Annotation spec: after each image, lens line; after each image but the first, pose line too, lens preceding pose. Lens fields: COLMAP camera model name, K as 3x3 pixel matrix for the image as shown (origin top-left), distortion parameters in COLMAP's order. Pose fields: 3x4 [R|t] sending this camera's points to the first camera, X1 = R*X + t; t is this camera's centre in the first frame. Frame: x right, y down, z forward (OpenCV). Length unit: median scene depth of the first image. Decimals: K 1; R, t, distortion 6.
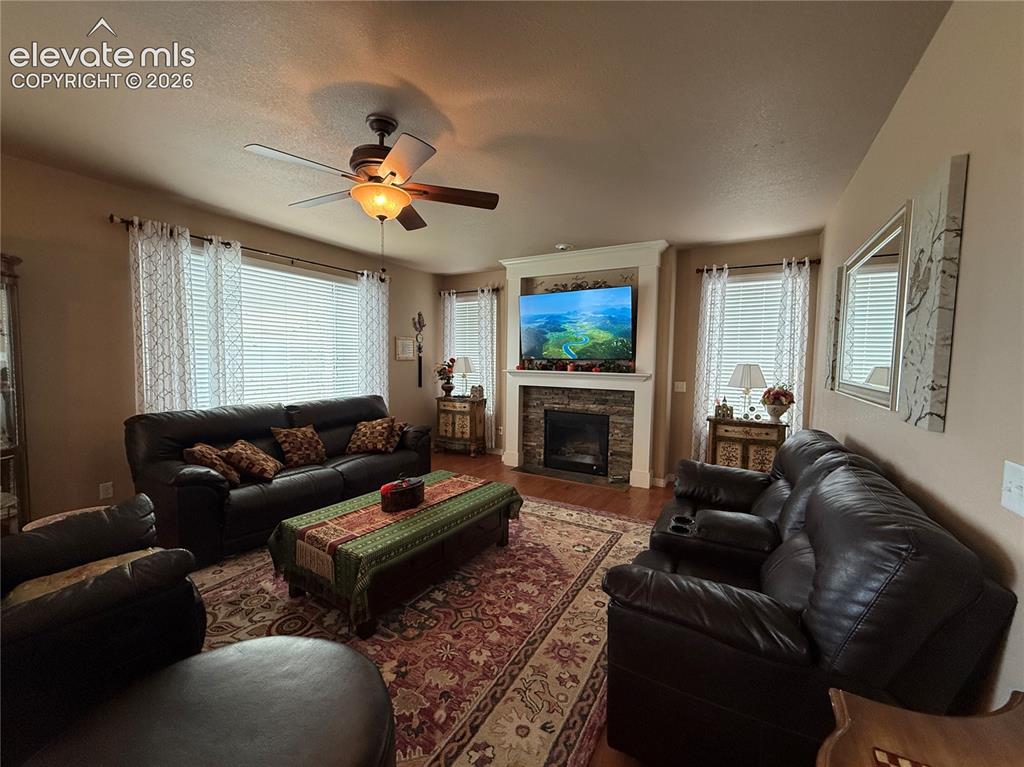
lens RADIAL K [[408.9, 0, 511.8], [0, 408.9, 383.5], [0, 0, 1]] dist [-0.000694, -0.000692]
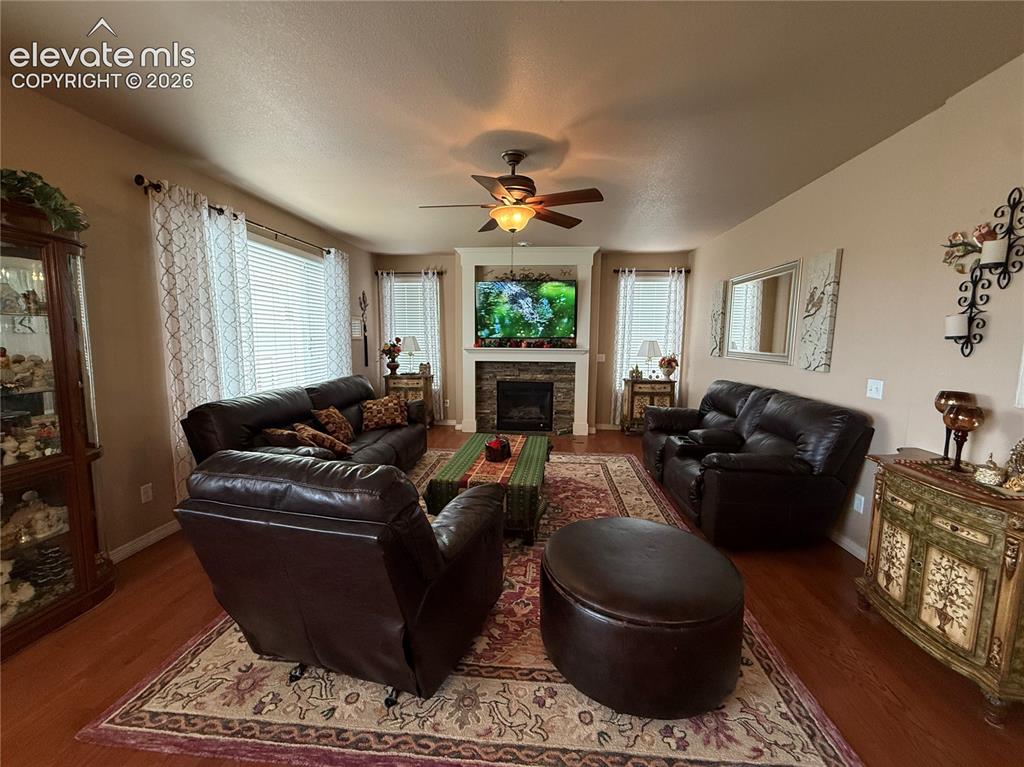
lens RADIAL K [[408.9, 0, 511.7], [0, 408.9, 383.7], [0, 0, 1]] dist [-0.000694, -0.000692]
pose [[0.904391, -0.056168, 0.422993, -0.446479], [0.030838, 0.997310, 0.066497, -0.006340], [-0.425590, -0.047095, 0.903690, -0.088395]]
